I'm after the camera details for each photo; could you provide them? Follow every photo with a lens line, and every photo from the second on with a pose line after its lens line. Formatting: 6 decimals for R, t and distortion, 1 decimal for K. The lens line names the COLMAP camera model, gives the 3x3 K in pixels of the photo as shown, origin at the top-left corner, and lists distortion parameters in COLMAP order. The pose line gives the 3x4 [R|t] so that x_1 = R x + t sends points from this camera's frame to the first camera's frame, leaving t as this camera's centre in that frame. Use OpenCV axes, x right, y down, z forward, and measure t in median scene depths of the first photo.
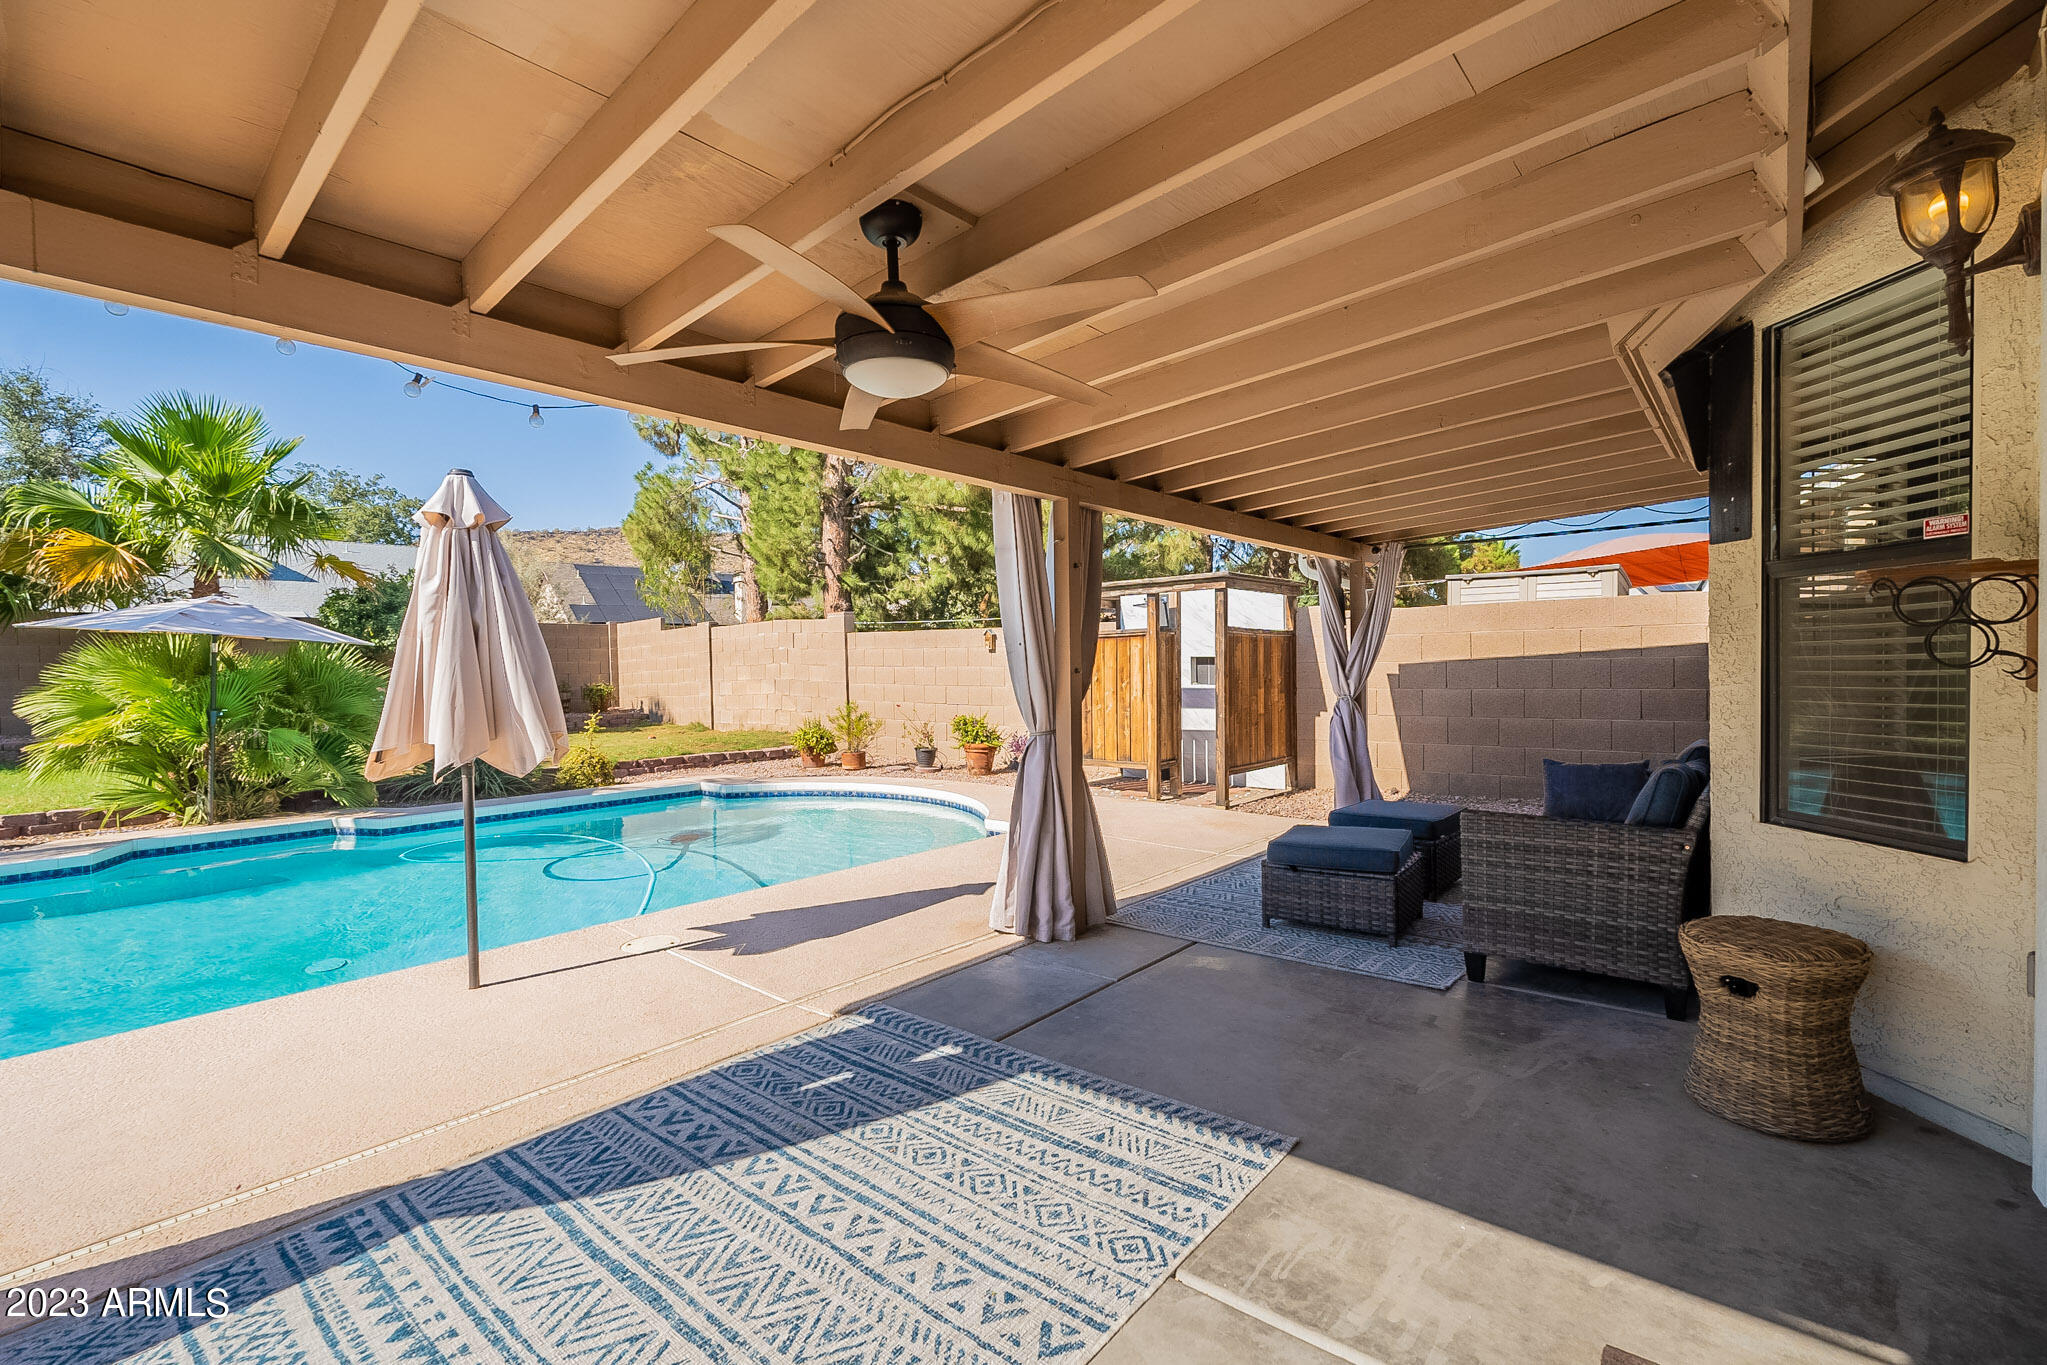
lens RADIAL K [[913.0, 0, 1024.8], [0, 913.0, 674.6], [0, 0, 1]] dist [-0.002633, 0.000075]
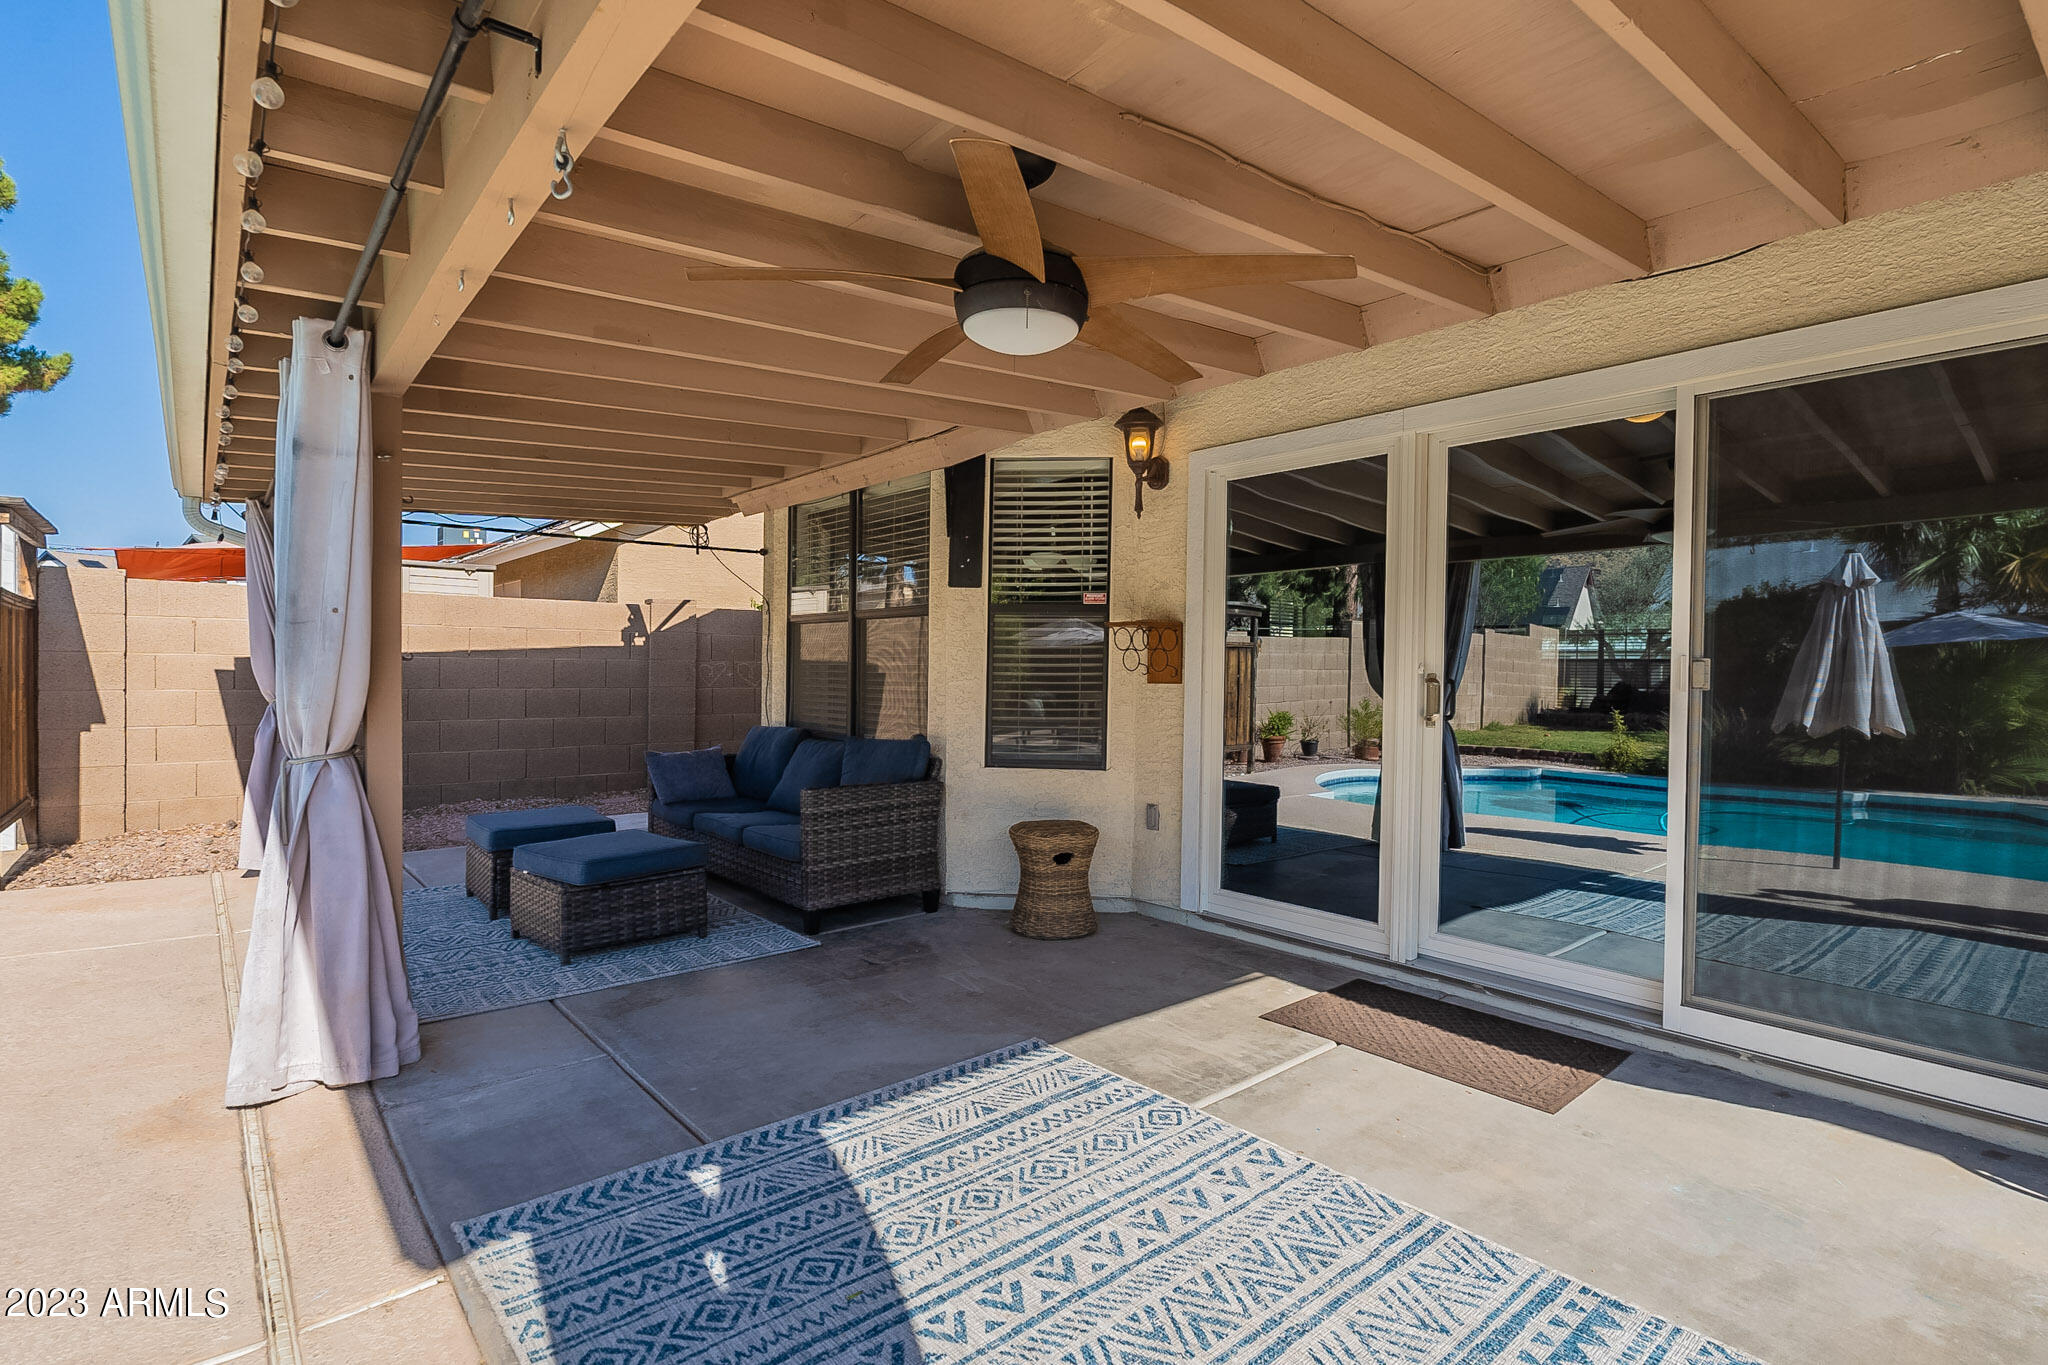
lens RADIAL K [[968.1, 0, 1019.0], [0, 968.1, 685.7], [0, 0, 1]] dist [-0.004169, -0.000332]
pose [[0.169374, 0.001657, 0.985550, -0.987891], [-0.008924, 0.999960, -0.000148, 0.022996], [-0.985511, -0.008770, 0.169382, 0.772163]]
